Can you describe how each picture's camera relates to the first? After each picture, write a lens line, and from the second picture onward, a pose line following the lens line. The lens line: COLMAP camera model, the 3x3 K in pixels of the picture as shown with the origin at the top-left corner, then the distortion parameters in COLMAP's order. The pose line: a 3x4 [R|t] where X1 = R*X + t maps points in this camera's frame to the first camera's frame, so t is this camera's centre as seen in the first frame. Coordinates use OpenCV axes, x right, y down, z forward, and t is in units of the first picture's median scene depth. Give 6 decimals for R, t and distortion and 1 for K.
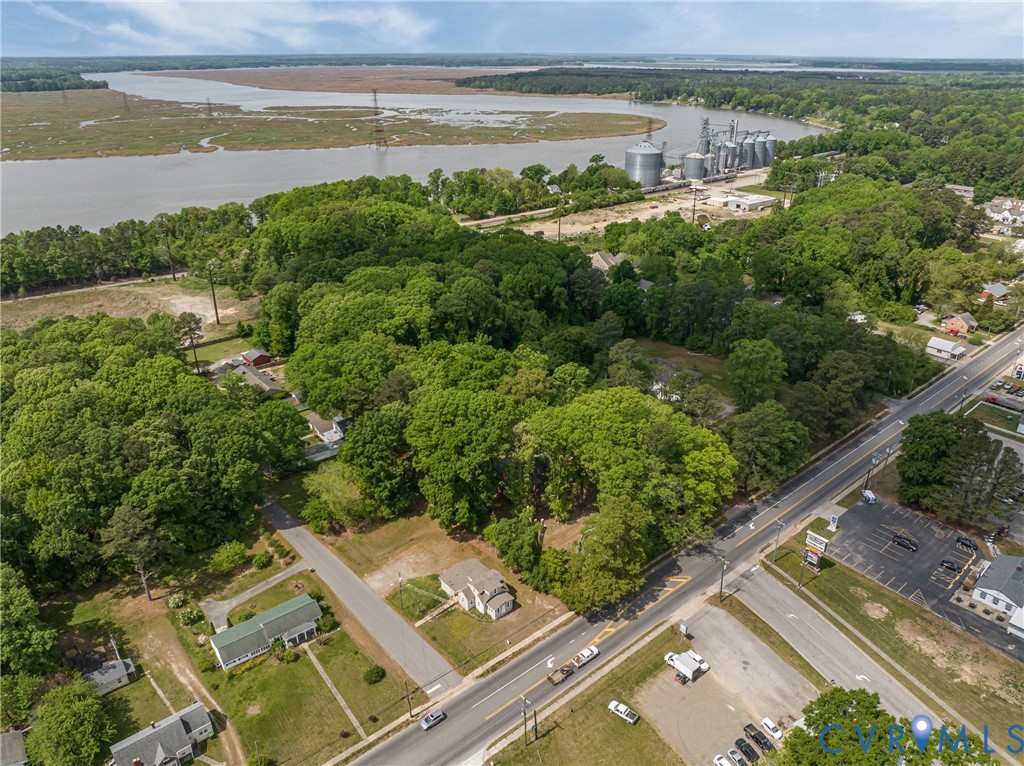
lens RADIAL K [[703.3, 0, 512.0], [0, 703.3, 383.0], [0, 0, 1]] dist [-0.052364, 0.025055]
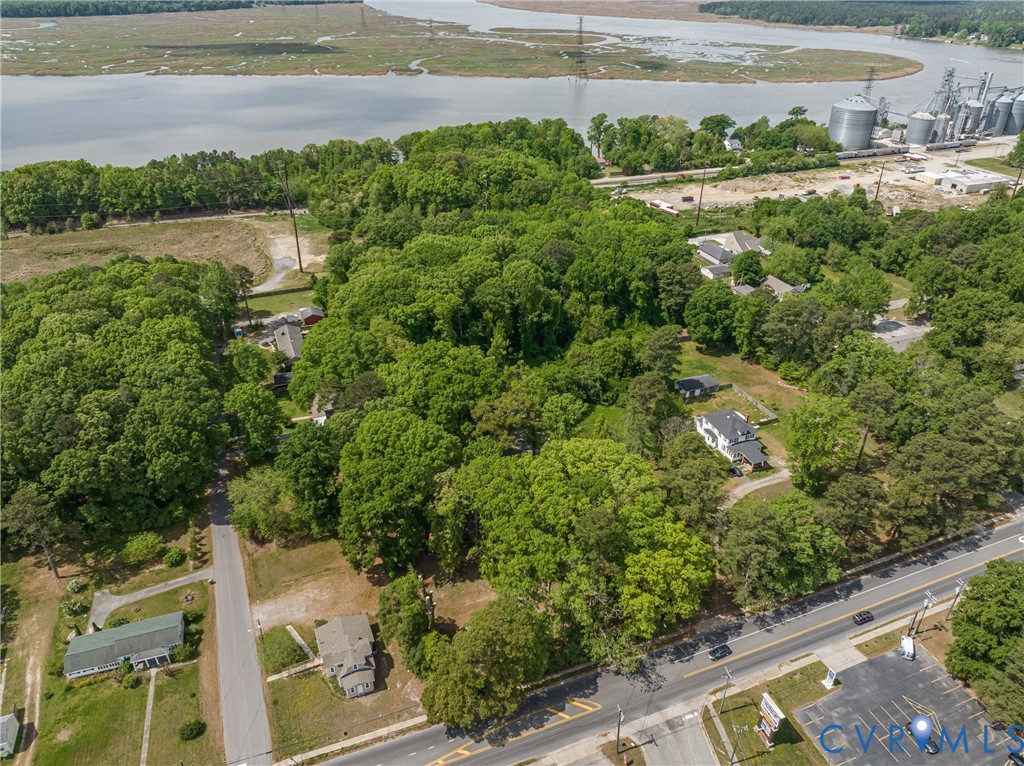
lens RADIAL K [[703.3, 0, 512.0], [0, 703.3, 383.0], [0, 0, 1]] dist [-0.052364, 0.025055]
pose [[0.948928, 0.165022, -0.268892, 0.128915], [-0.139074, 0.983816, 0.112983, -0.066964], [0.283185, -0.069817, 0.956521, 0.096695]]
